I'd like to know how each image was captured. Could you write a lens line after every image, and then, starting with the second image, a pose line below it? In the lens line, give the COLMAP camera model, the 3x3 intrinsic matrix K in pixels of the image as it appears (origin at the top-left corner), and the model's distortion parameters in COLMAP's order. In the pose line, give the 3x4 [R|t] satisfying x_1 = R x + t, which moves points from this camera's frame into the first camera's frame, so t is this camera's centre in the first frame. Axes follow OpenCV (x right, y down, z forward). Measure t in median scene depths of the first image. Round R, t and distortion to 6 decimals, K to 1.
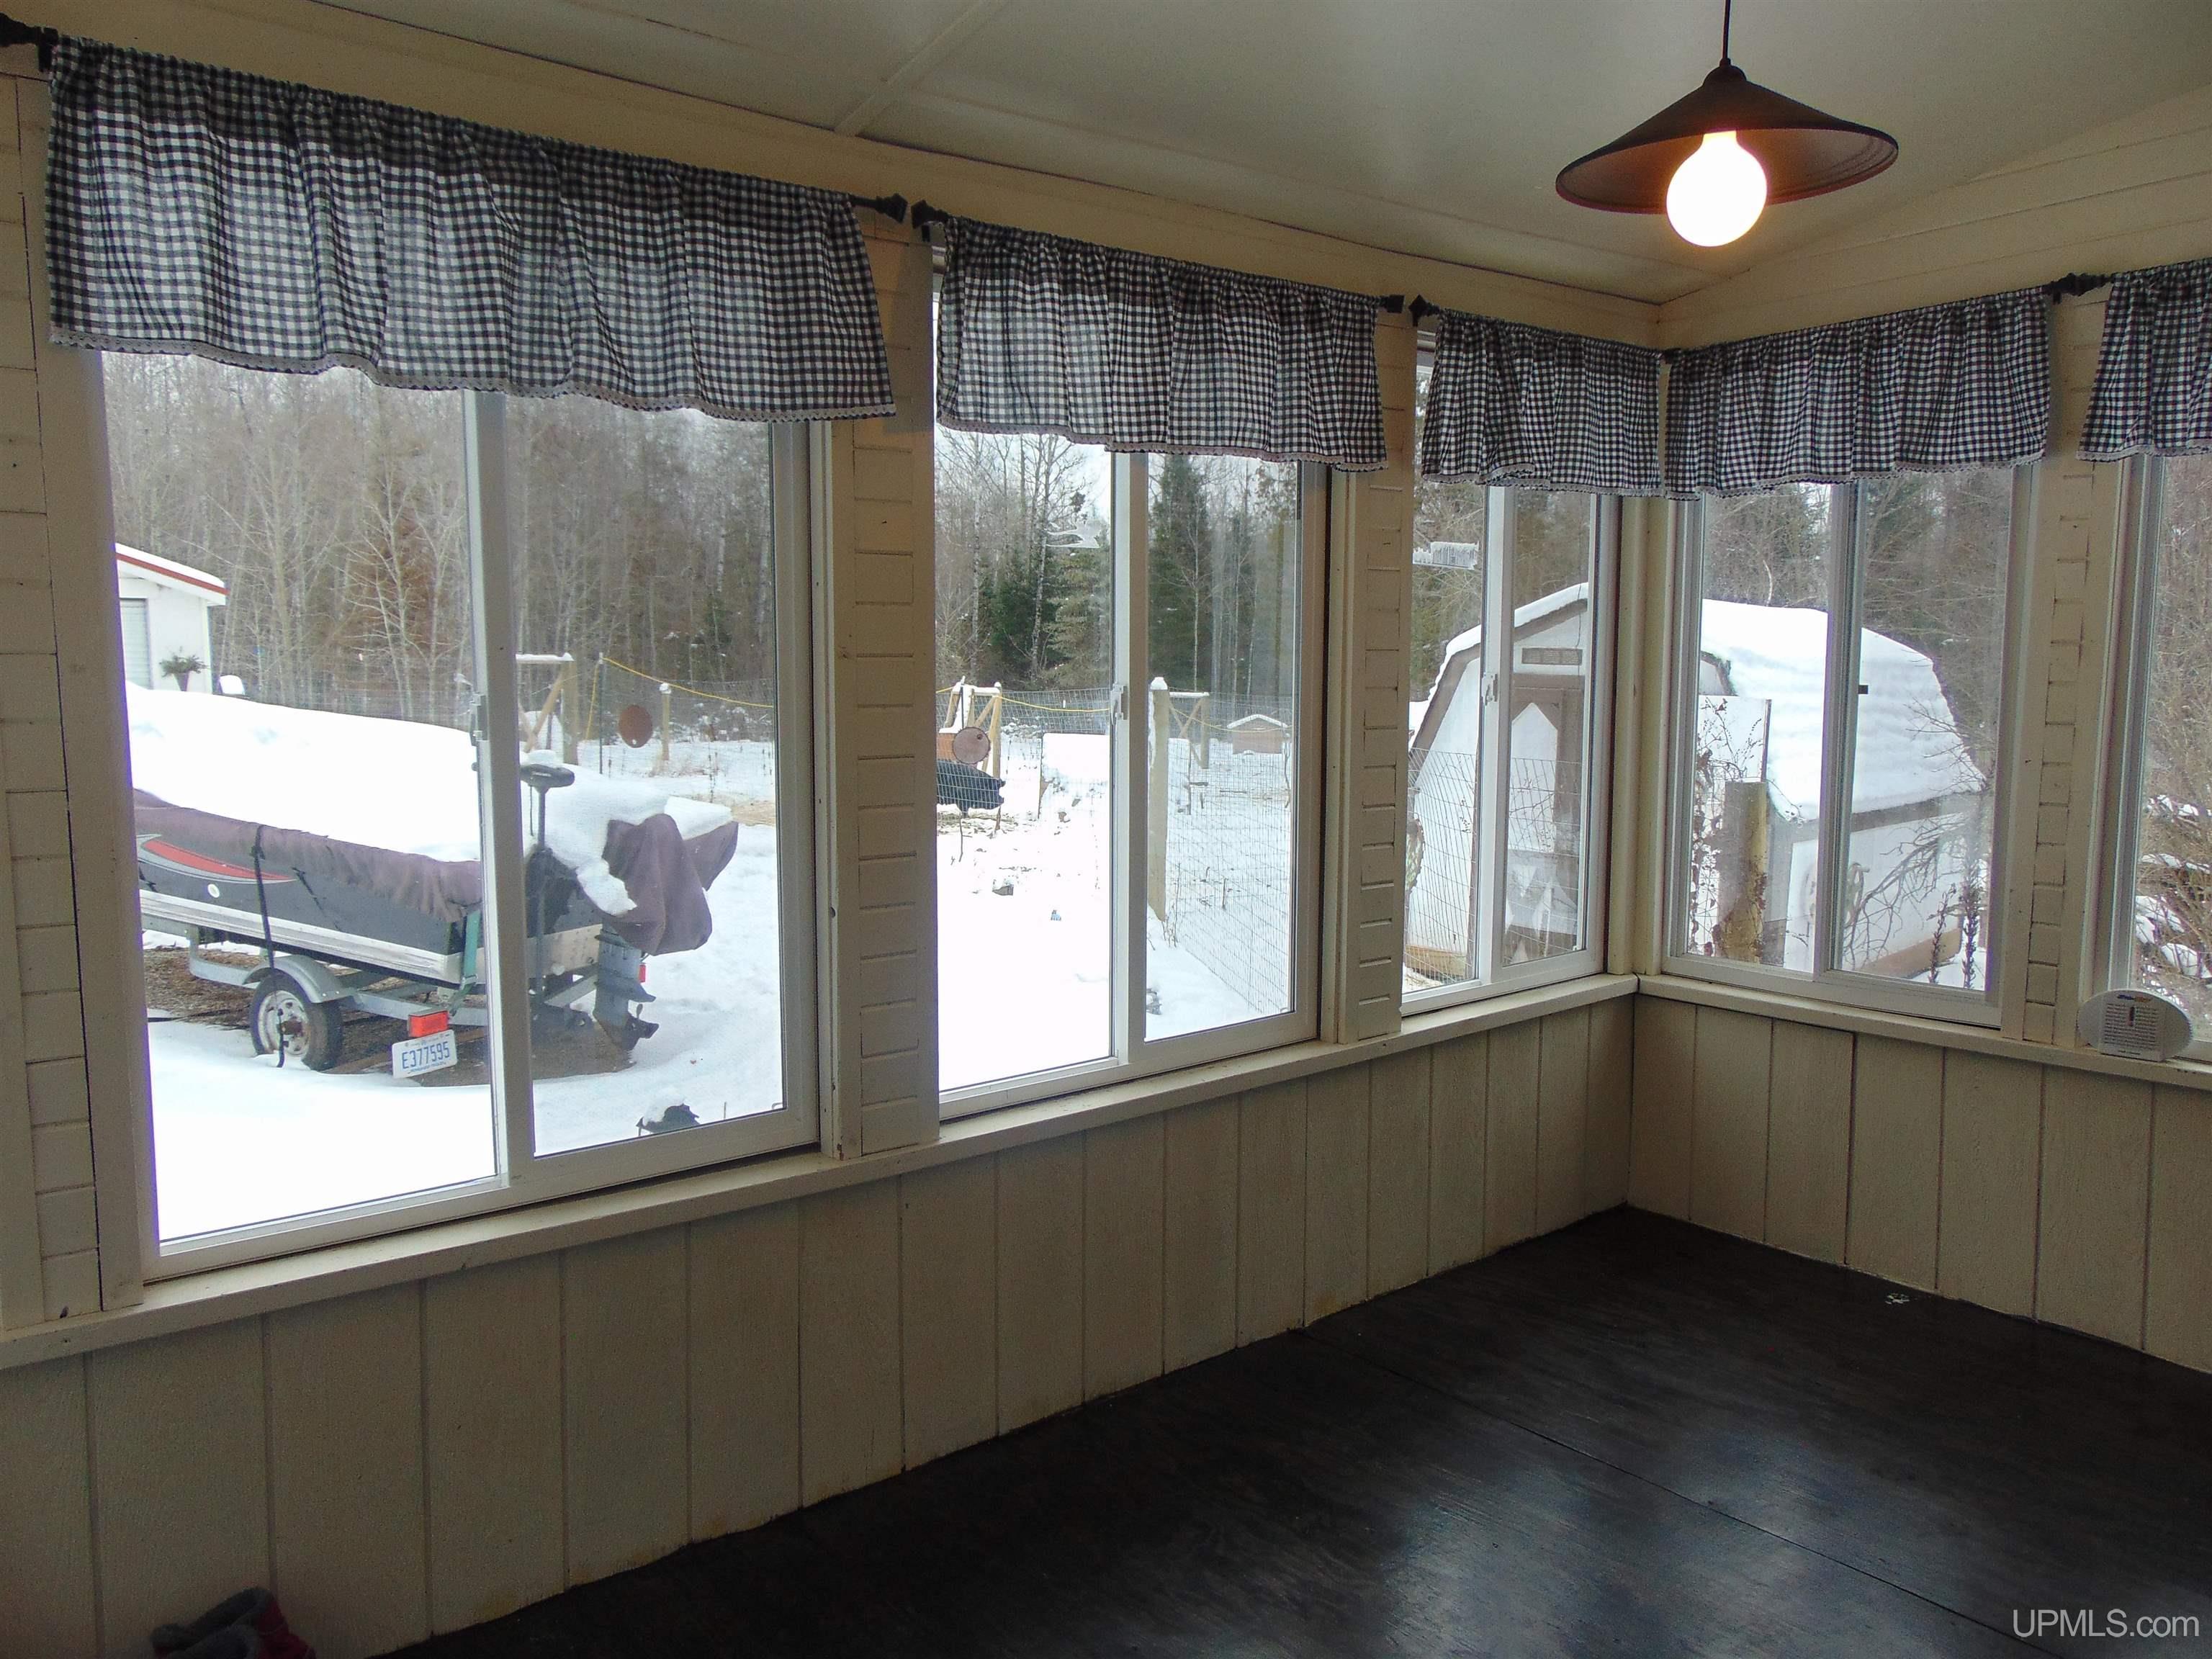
lens RADIAL K [[1661.5, 0, 1100.3], [0, 1661.5, 835.3], [0, 0, 1]] dist [-0.040276, 0.082495]
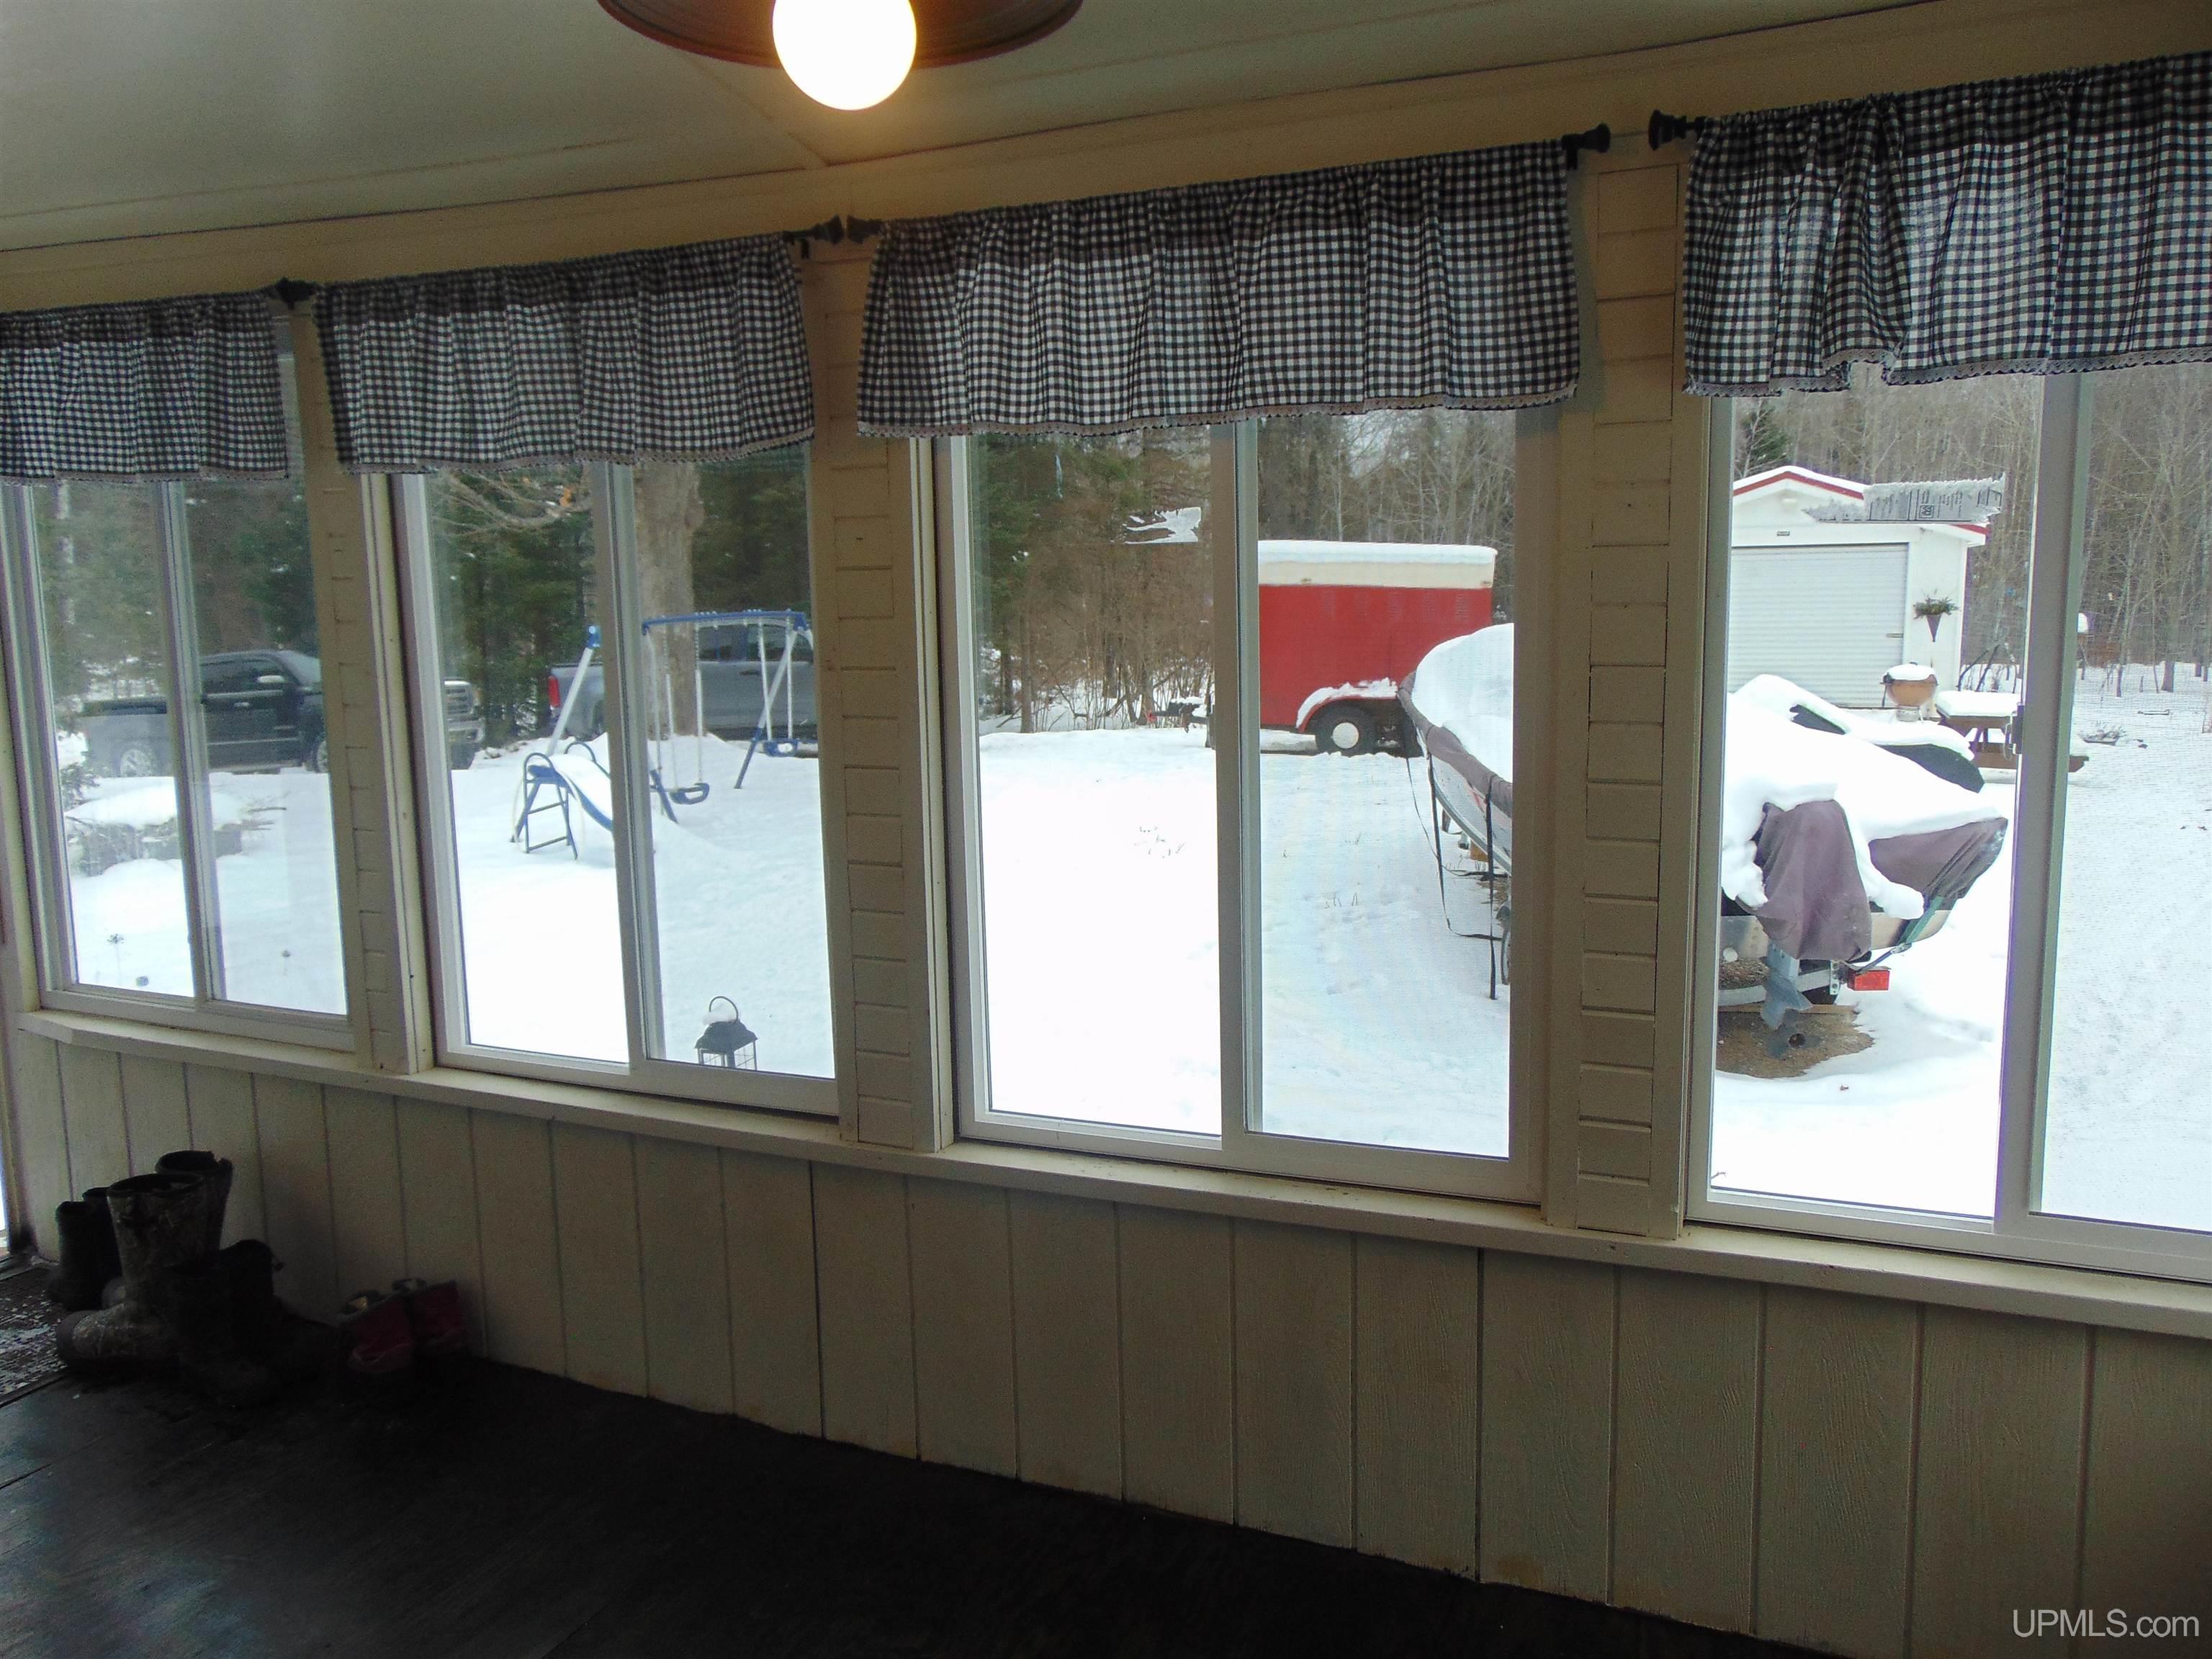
lens RADIAL K [[1661.5, 0, 1100.3], [0, 1661.5, 835.3], [0, 0, 1]] dist [-0.040276, 0.082495]
pose [[0.471140, 0.121887, -0.873596, 0.604610], [-0.086643, 0.992012, 0.091681, -0.080477], [0.877793, 0.032496, 0.477937, 0.457256]]
